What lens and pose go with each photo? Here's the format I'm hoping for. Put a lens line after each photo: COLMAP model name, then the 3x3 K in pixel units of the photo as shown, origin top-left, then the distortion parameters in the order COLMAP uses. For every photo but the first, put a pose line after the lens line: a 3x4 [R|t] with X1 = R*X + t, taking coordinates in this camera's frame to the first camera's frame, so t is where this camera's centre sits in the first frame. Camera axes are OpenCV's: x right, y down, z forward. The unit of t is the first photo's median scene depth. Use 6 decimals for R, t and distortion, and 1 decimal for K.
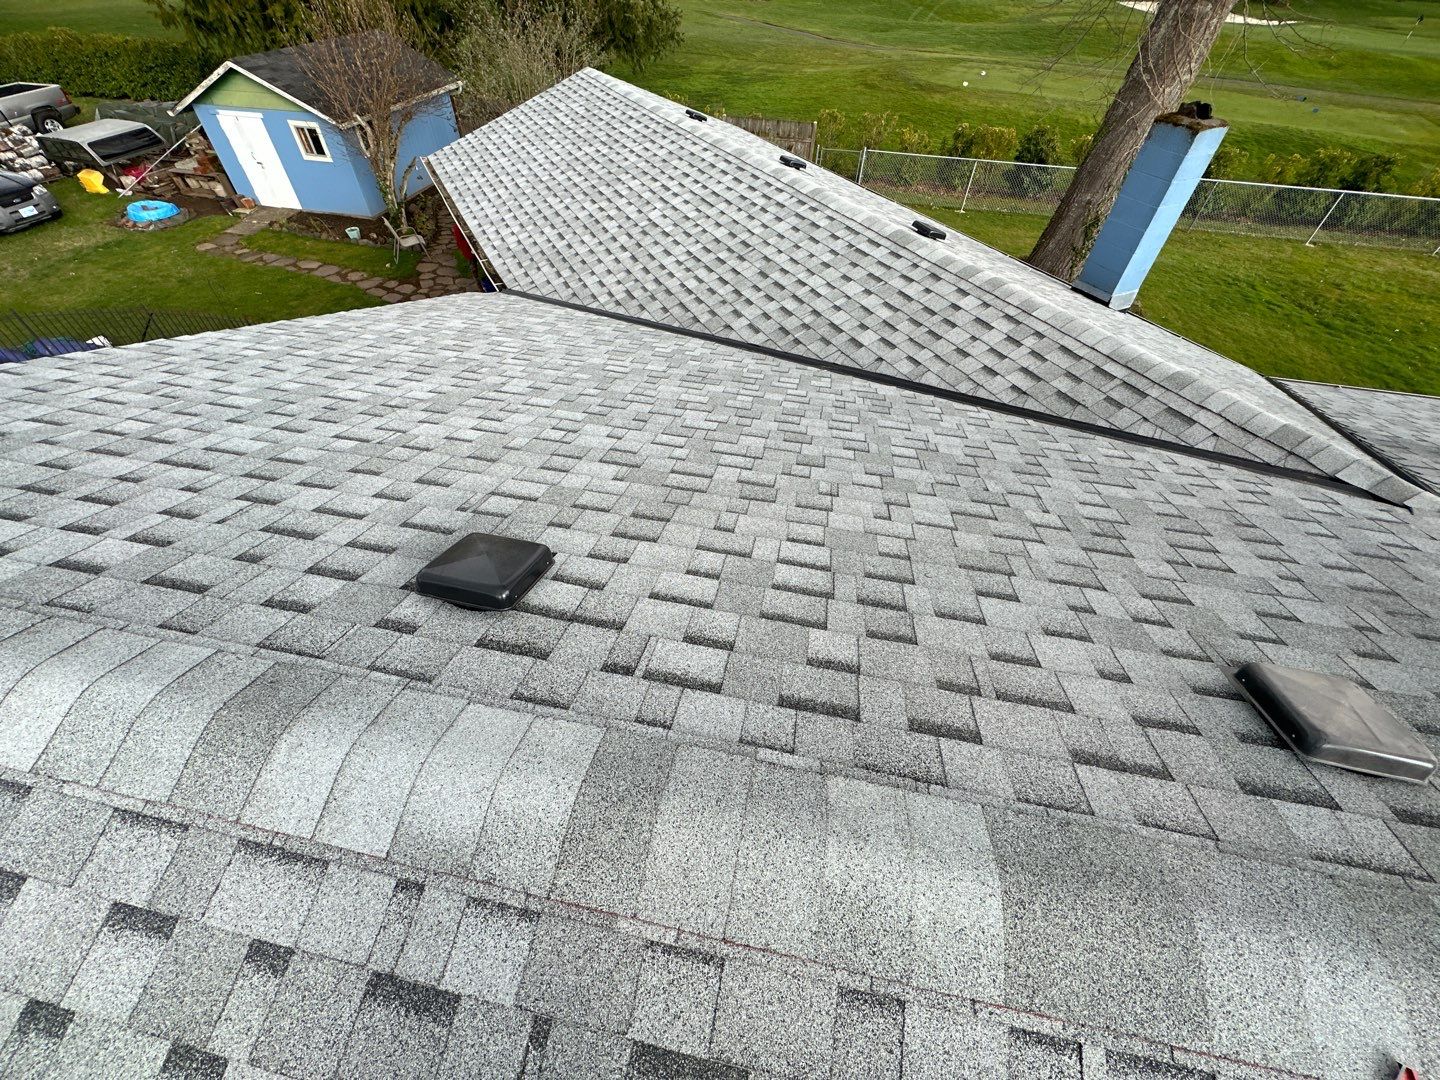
lens RADIAL K [[571.6, 0, 719.4], [0, 571.6, 537.4], [0, 0, 1]] dist [-0.000448, -0.001383]
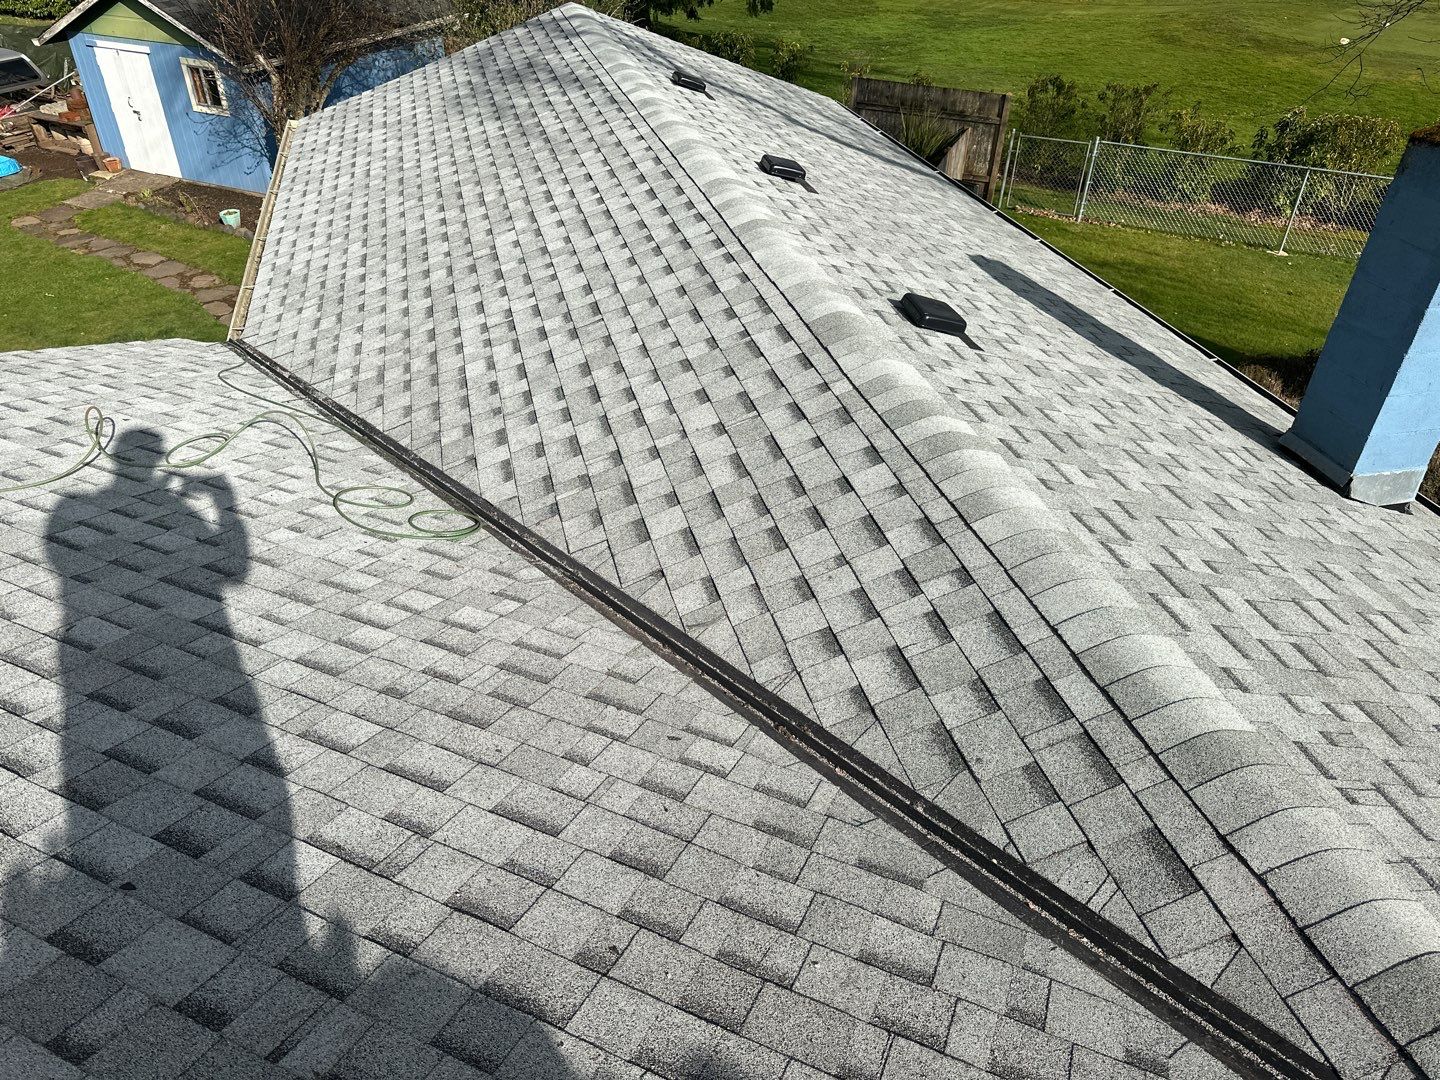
lens RADIAL K [[983.6, 0, 719.0], [0, 983.6, 565.2], [0, 0, 1]] dist [0.081795, -0.085726]
pose [[0.974572, 0.130057, -0.182466, 0.365341], [-0.159701, 0.974360, -0.158486, -0.149924], [0.157176, 0.183596, 0.970355, 0.159690]]
